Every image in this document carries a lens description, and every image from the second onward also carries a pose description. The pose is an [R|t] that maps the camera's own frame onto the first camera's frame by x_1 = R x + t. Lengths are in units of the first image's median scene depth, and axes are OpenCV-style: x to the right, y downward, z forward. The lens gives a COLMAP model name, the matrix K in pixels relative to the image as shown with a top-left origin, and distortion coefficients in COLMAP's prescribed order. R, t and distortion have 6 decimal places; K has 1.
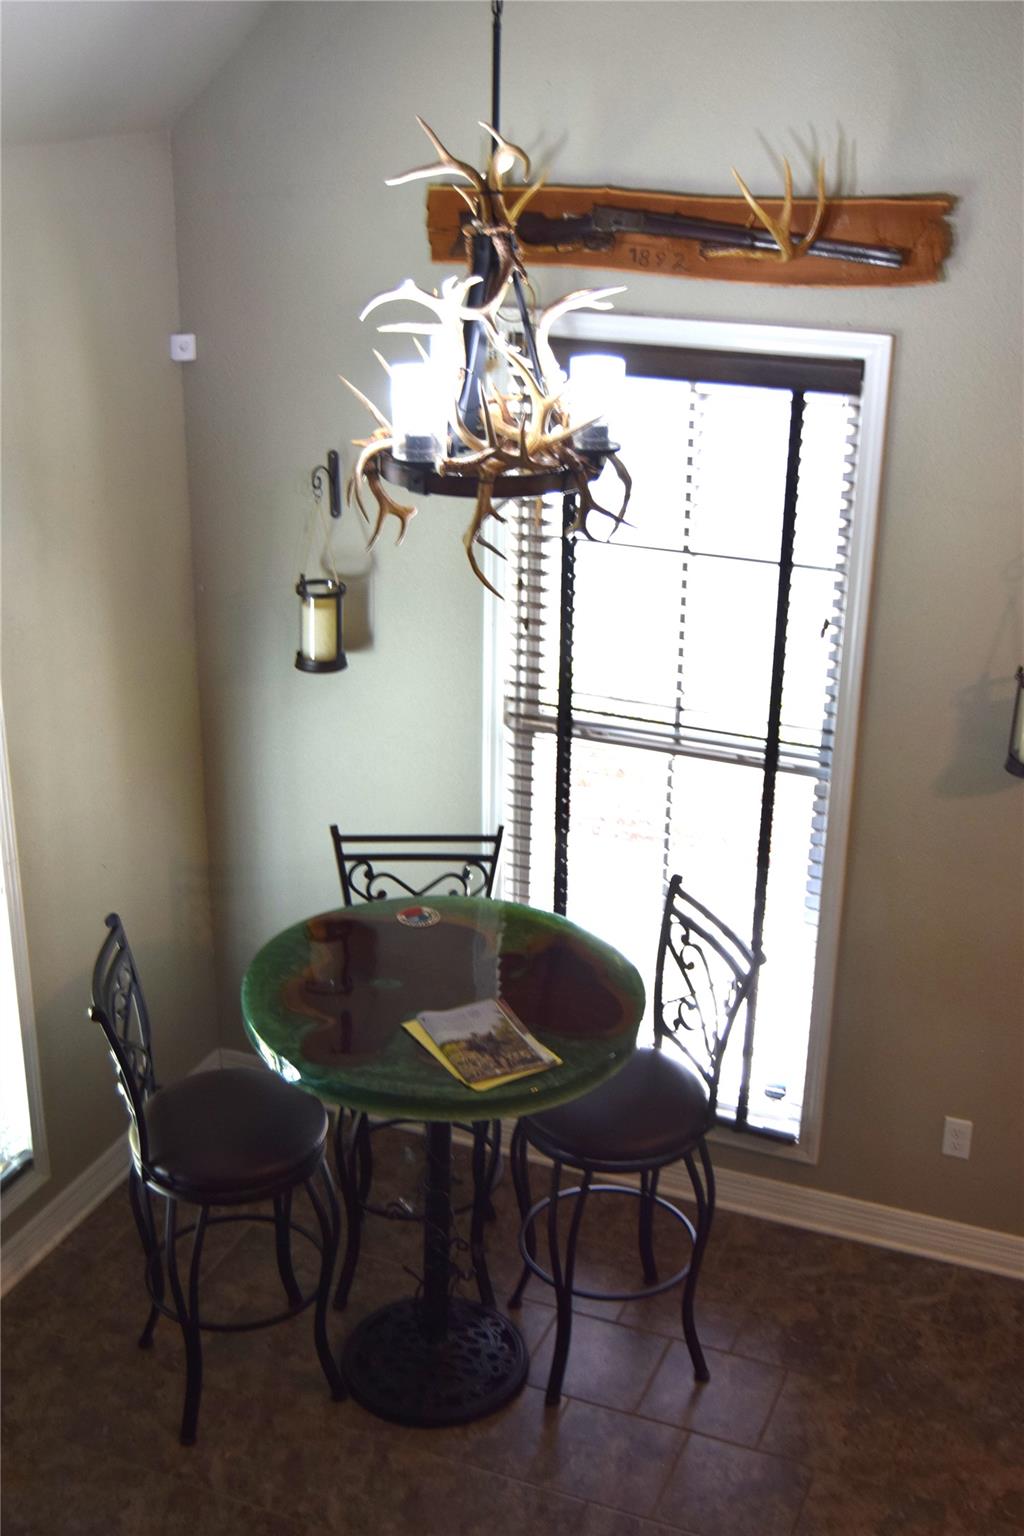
lens RADIAL K [[1764.5, 0, 510.7], [0, 1764.5, 774.3], [0, 0, 1]] dist [-0.064607, 0.000000]
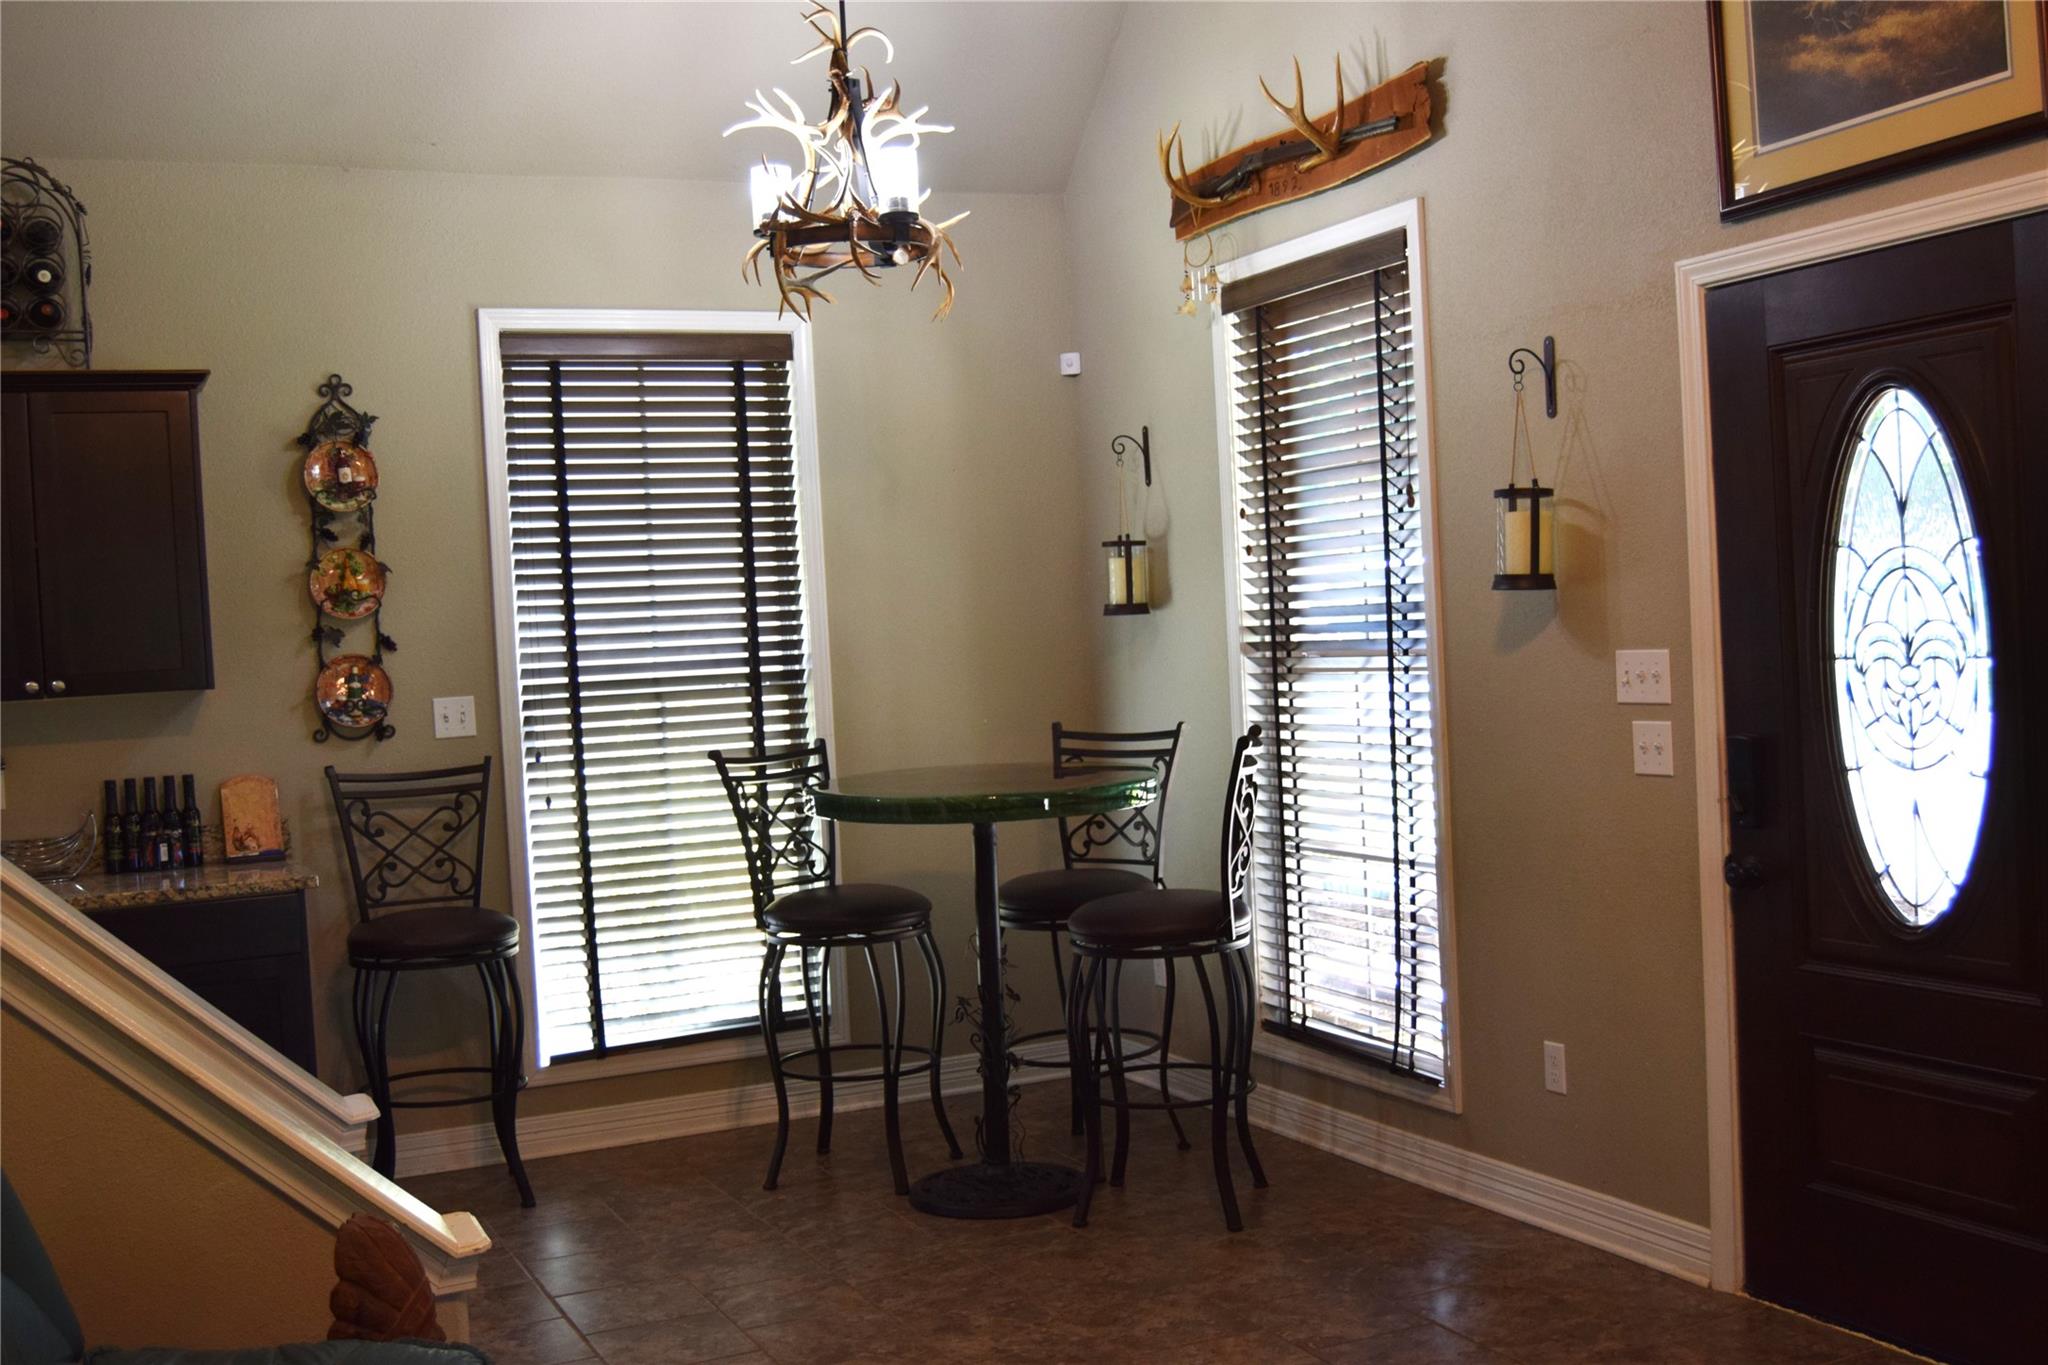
lens RADIAL K [[2128.2, 0, 1013.9], [0, 2128.2, 684.2], [0, 0, 1]] dist [-0.056814, 0.000000]
pose [[0.730412, -0.034239, -0.682148, 0.839213], [-0.198643, 0.944921, -0.260126, 0.381398], [0.653482, 0.325503, 0.683381, 0.054538]]
